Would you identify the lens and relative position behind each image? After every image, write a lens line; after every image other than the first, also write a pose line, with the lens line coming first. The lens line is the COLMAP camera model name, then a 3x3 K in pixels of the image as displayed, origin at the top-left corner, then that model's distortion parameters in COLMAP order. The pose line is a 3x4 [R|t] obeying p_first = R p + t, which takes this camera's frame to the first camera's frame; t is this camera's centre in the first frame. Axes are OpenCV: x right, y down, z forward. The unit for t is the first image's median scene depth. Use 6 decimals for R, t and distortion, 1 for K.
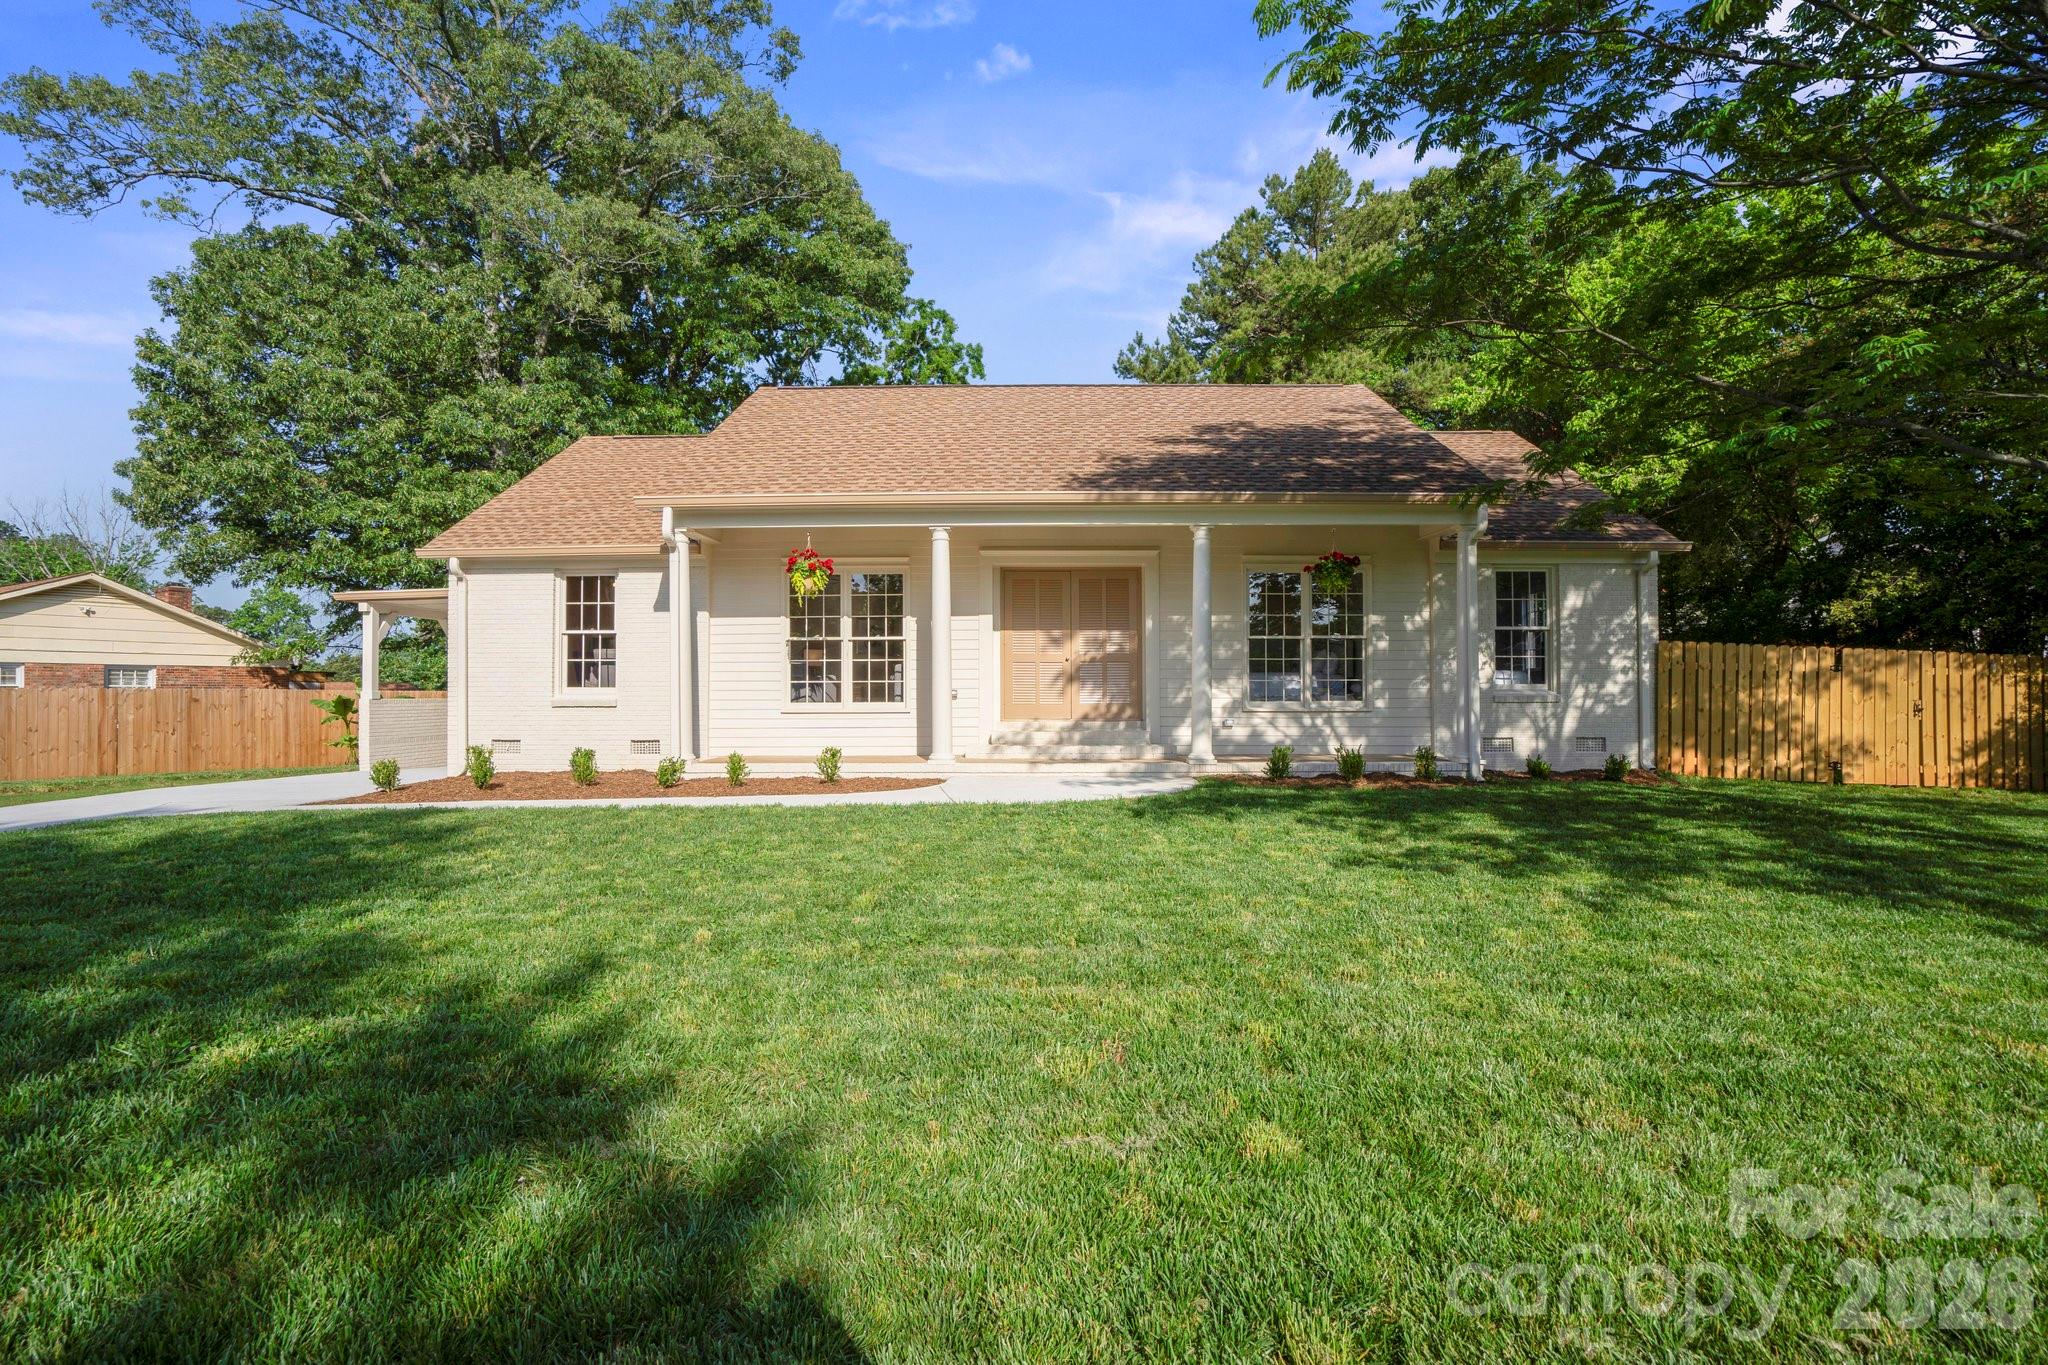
lens RADIAL K [[993.2, 0, 1024.2], [0, 993.2, 679.3], [0, 0, 1]] dist [-0.019594, 0.008342]
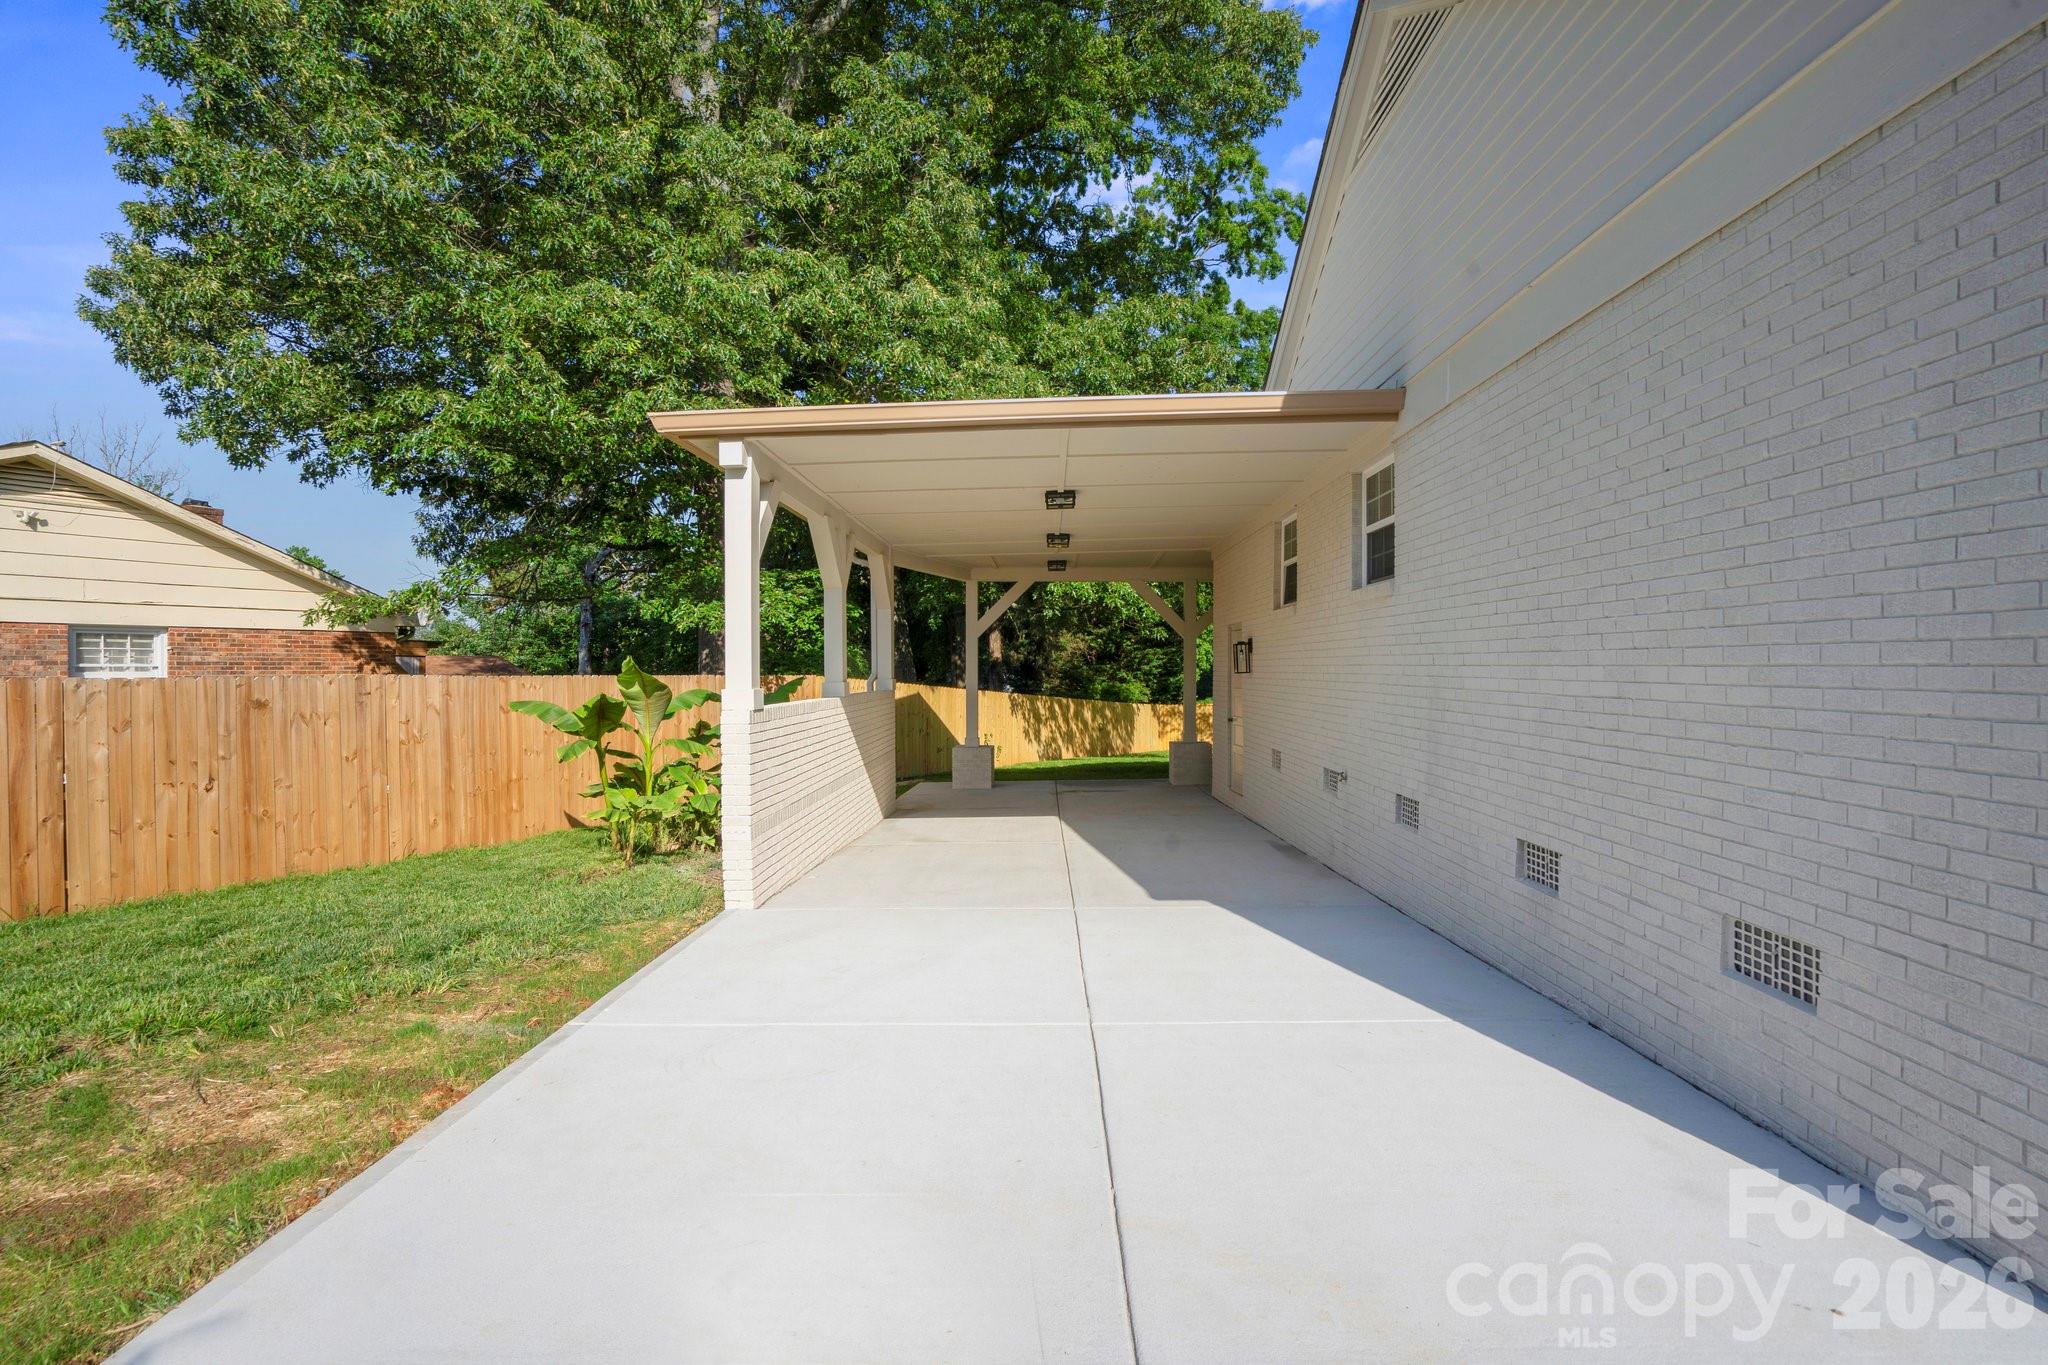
lens RADIAL K [[993.2, 0, 1023.4], [0, 993.2, 687.6], [0, 0, 1]] dist [-0.019594, 0.008342]
pose [[0.999945, 0.003952, -0.009761, -0.414993], [-0.003638, 0.999481, 0.032000, -0.000050], [0.009882, -0.031963, 0.999440, 0.472266]]
